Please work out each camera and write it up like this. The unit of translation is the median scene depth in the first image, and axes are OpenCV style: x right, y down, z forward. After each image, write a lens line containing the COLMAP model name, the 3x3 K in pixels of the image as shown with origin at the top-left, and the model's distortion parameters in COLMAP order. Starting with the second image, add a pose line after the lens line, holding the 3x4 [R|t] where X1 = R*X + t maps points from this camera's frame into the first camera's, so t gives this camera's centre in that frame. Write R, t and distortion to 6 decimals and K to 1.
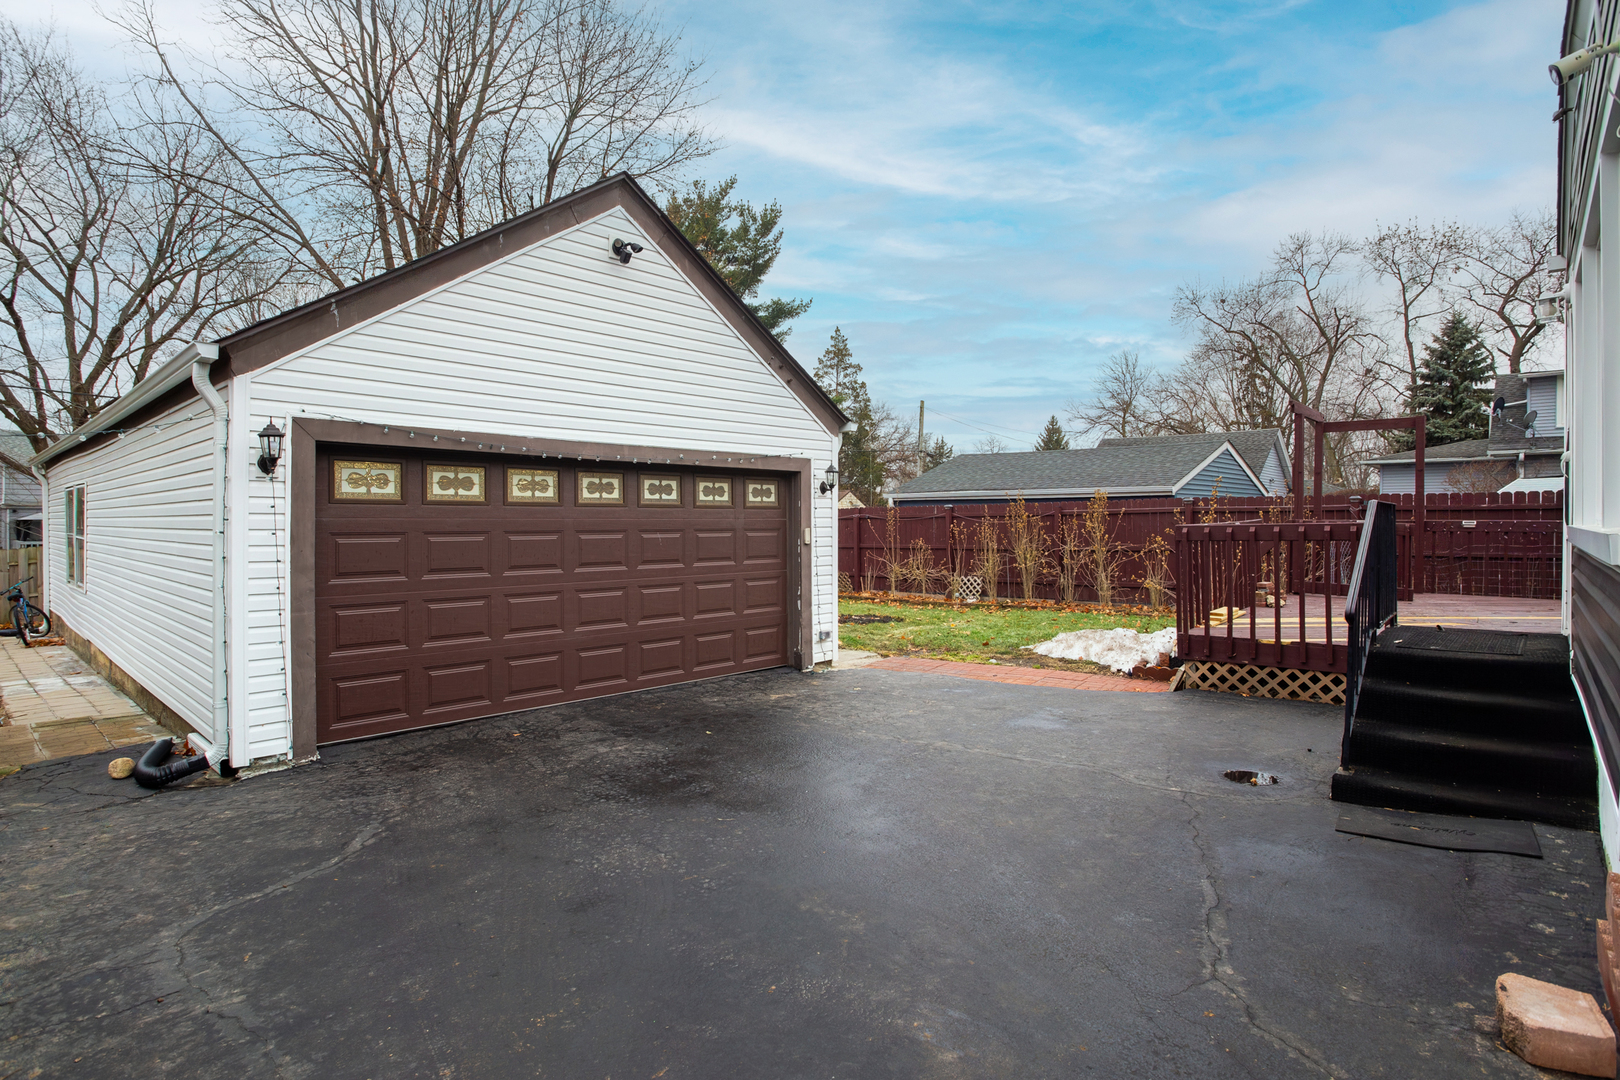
lens RADIAL K [[810.7, 0, 810.0], [0, 810.7, 540.0], [0, 0, 1]] dist [-0.079547, 0.023320]
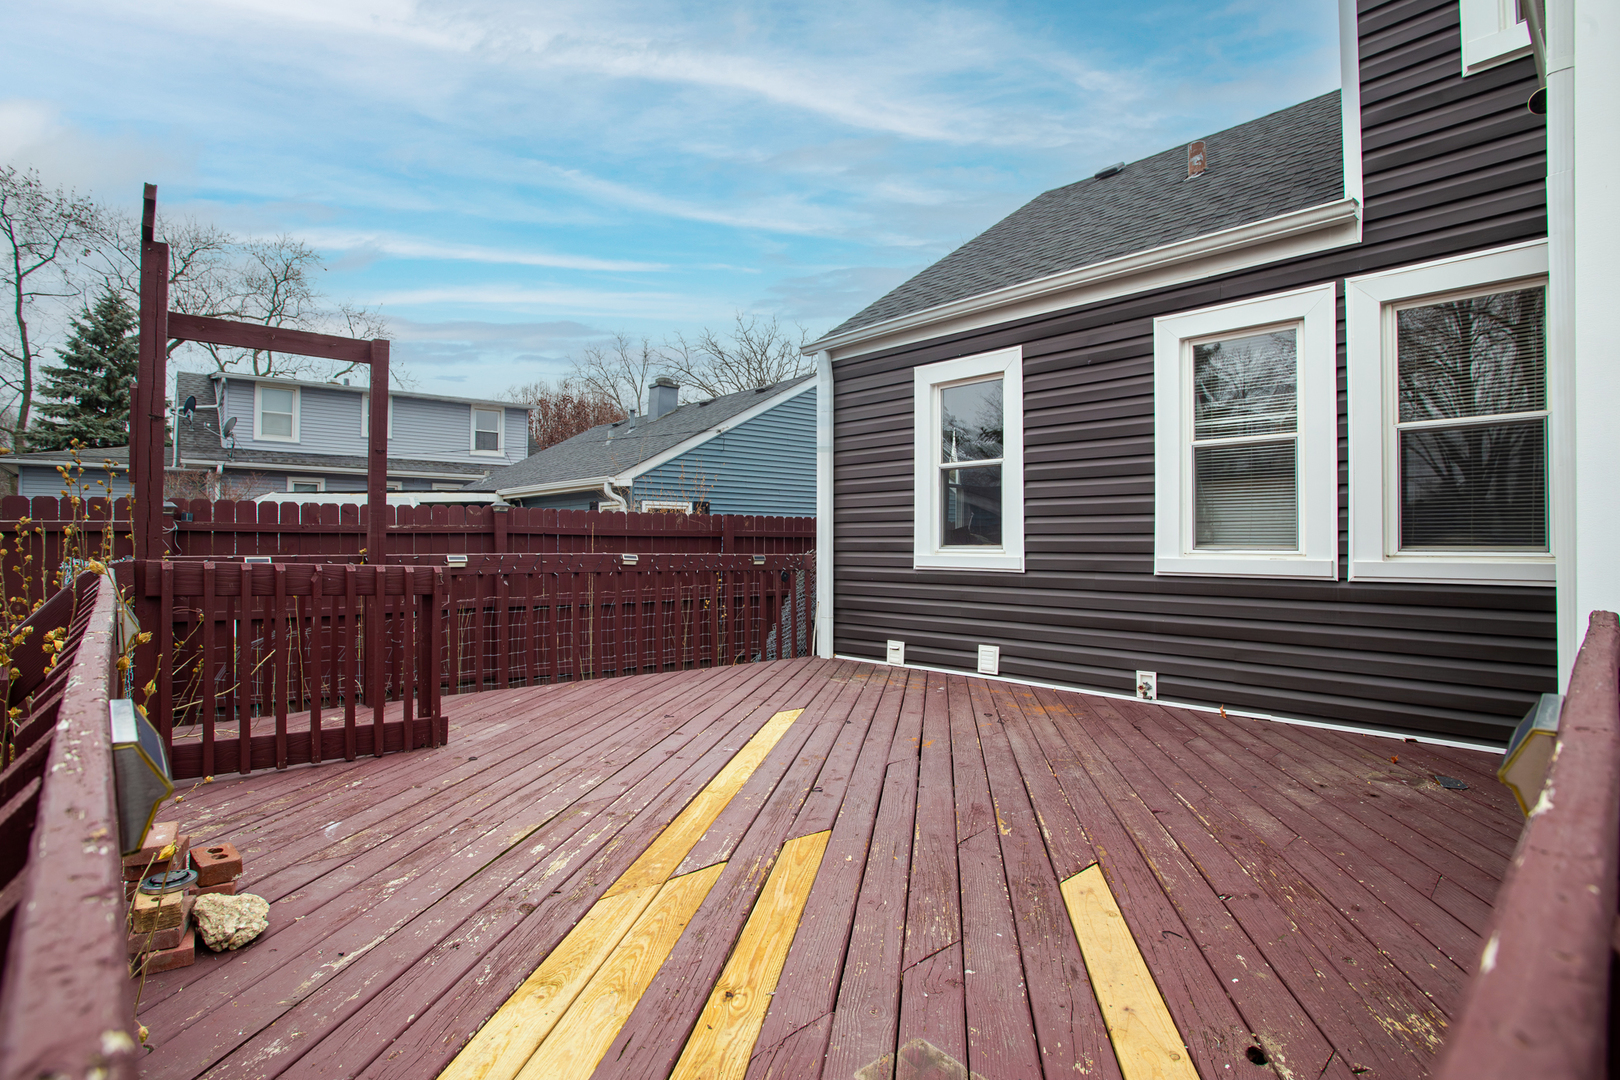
lens RADIAL K [[810.7, 0, 810.0], [0, 810.7, 540.0], [0, 0, 1]] dist [-0.079547, 0.023320]
pose [[0.085476, 0.003560, 0.996334, 0.091859], [0.023433, 0.999710, -0.005582, -0.007658], [-0.996065, 0.023824, 0.085368, 0.203503]]
